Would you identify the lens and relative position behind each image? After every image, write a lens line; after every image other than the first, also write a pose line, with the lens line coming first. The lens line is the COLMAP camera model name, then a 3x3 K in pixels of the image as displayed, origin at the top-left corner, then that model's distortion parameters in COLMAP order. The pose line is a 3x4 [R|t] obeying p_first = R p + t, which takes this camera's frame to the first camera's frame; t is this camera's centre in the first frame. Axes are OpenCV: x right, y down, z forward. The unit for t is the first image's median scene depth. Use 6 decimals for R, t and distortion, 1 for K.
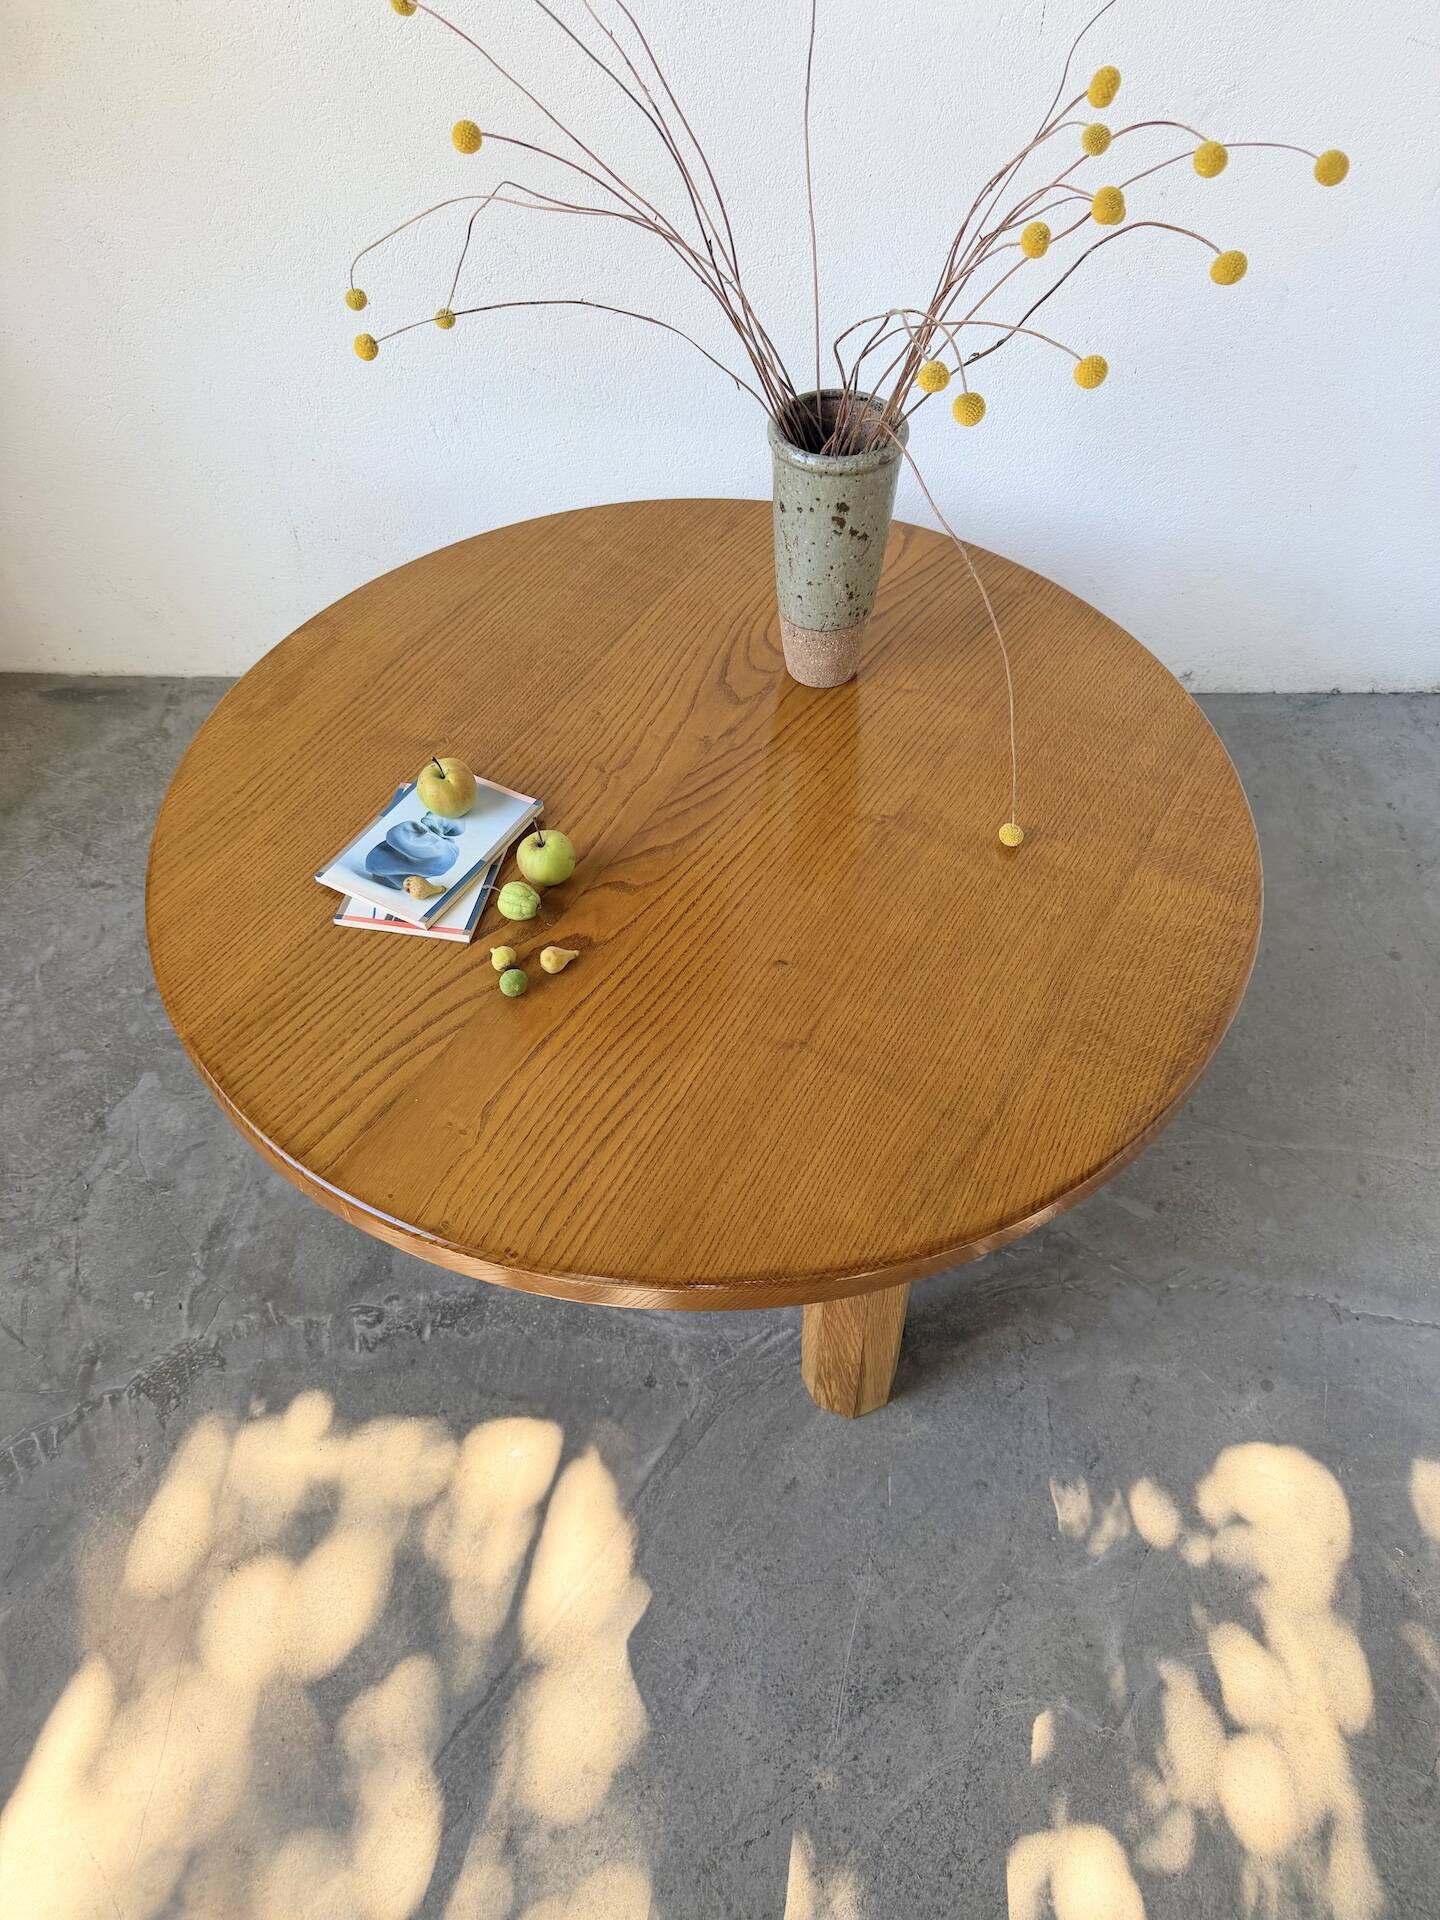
lens RADIAL K [[1348.3, 0, 726.2], [0, 1348.3, 964.9], [0, 0, 1]] dist [0.167275, -0.353897]
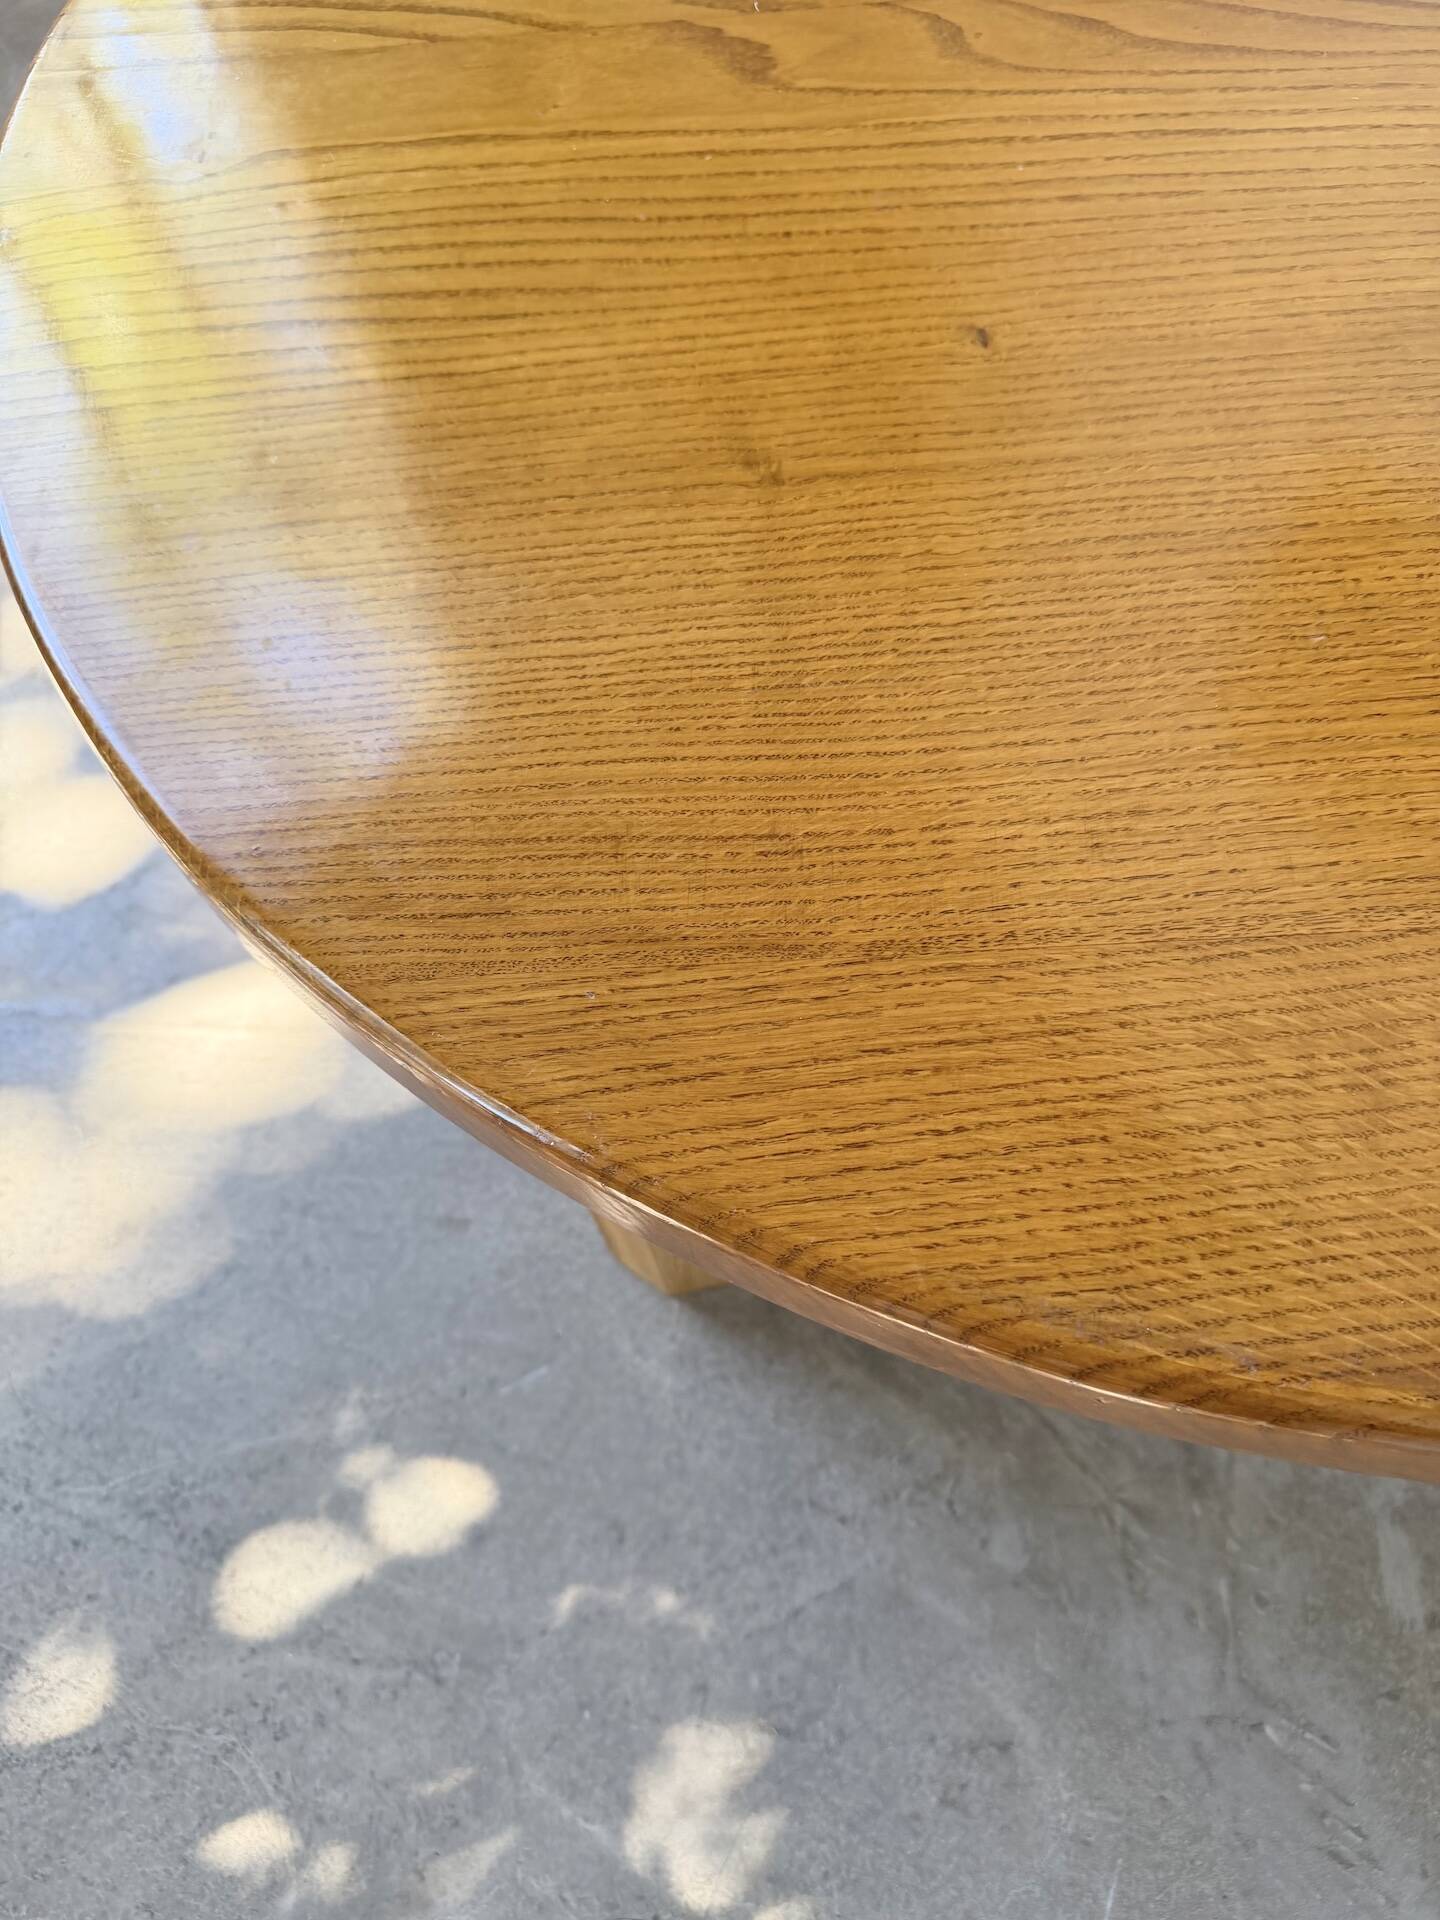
lens RADIAL K [[1387.0, 0, 724.3], [0, 1387.0, 955.6], [0, 0, 1]] dist [0.065930, -0.143649]
pose [[0.516751, 0.737749, -0.434390, 0.265702], [-0.603712, 0.673764, 0.426116, -0.007303], [0.607043, 0.042051, 0.793556, 0.590691]]
